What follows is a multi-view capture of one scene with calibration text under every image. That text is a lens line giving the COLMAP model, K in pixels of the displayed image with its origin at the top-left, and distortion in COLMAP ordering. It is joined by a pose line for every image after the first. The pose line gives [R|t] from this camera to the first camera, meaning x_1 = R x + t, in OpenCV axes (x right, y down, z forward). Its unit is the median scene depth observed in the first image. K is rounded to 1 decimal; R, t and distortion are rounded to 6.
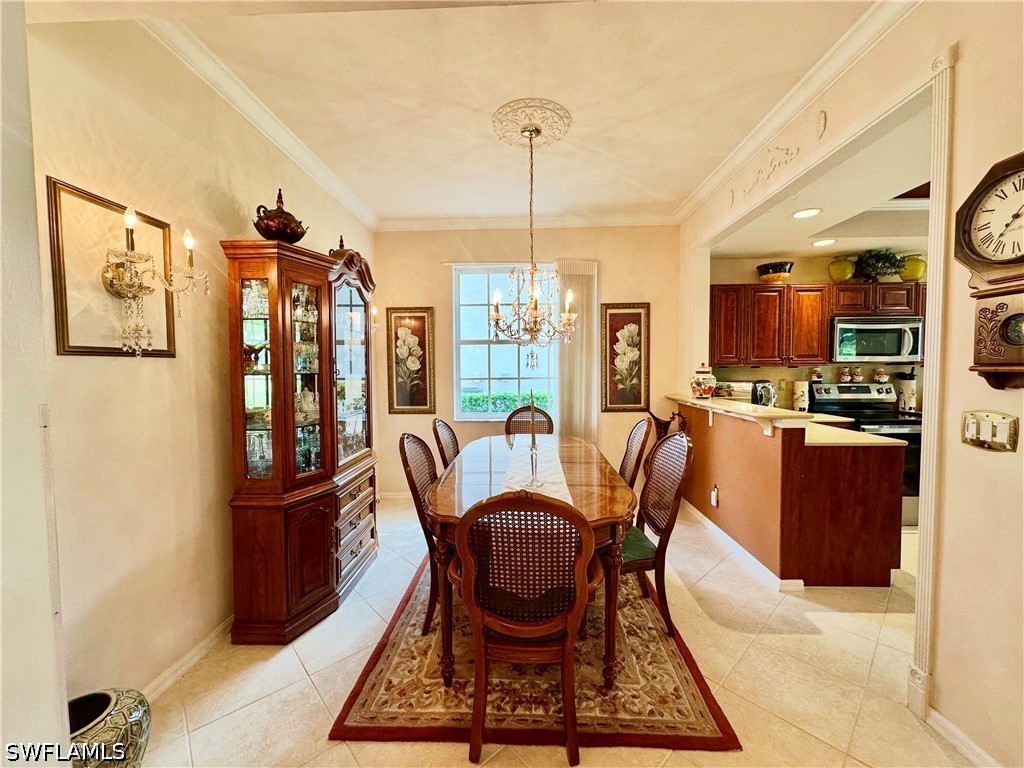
lens RADIAL K [[407.8, 0, 513.5], [0, 407.8, 382.9], [0, 0, 1]] dist [-0.002448, 0.000868]
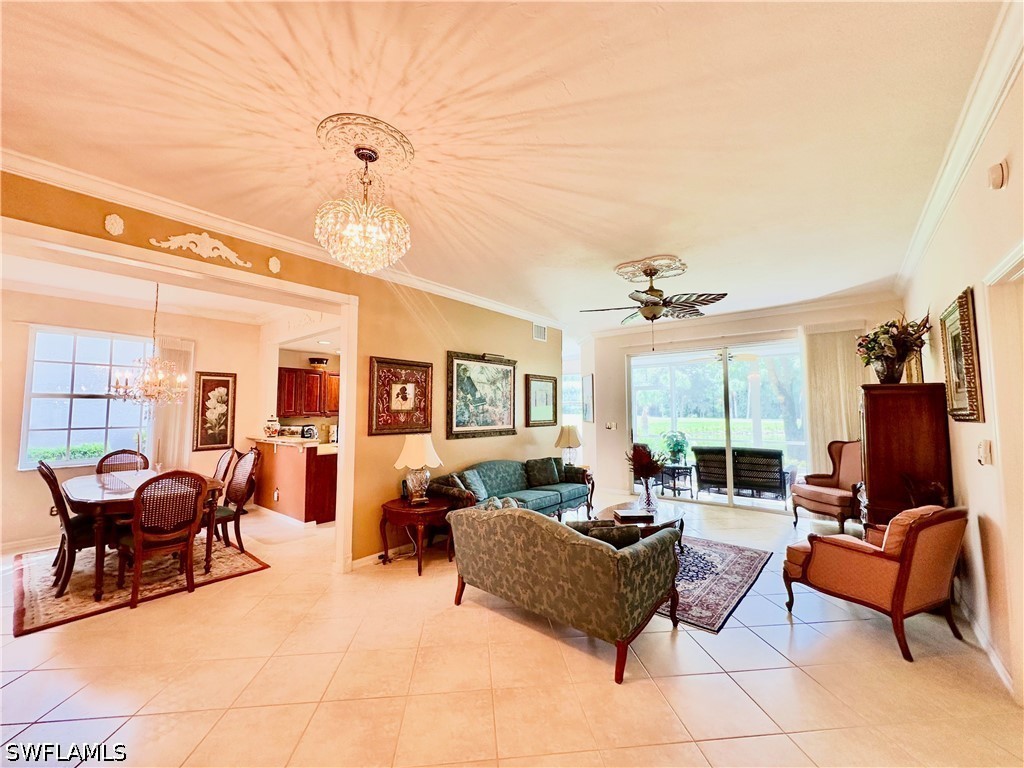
lens RADIAL K [[407.8, 0, 512.9], [0, 407.8, 383.9], [0, 0, 1]] dist [-0.002448, 0.000868]
pose [[0.606401, 0.057599, 0.793070, -0.241598], [0.031124, 0.994889, -0.096054, 0.012857], [-0.794549, 0.082931, 0.601509, -0.724282]]
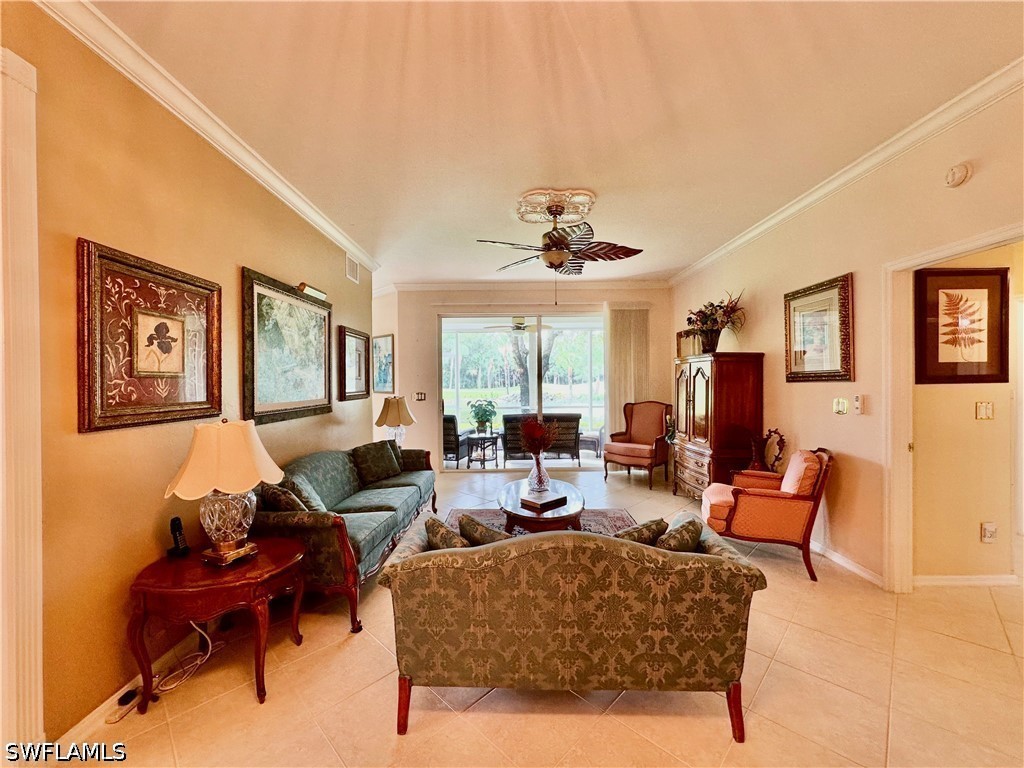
lens RADIAL K [[407.8, 0, 511.9], [0, 407.8, 383.7], [0, 0, 1]] dist [-0.002448, 0.000868]
pose [[-0.039667, 0.001052, 0.999212, 0.064646], [0.051323, 0.998682, 0.000986, -0.002653], [-0.997894, 0.051322, -0.039669, 0.194773]]
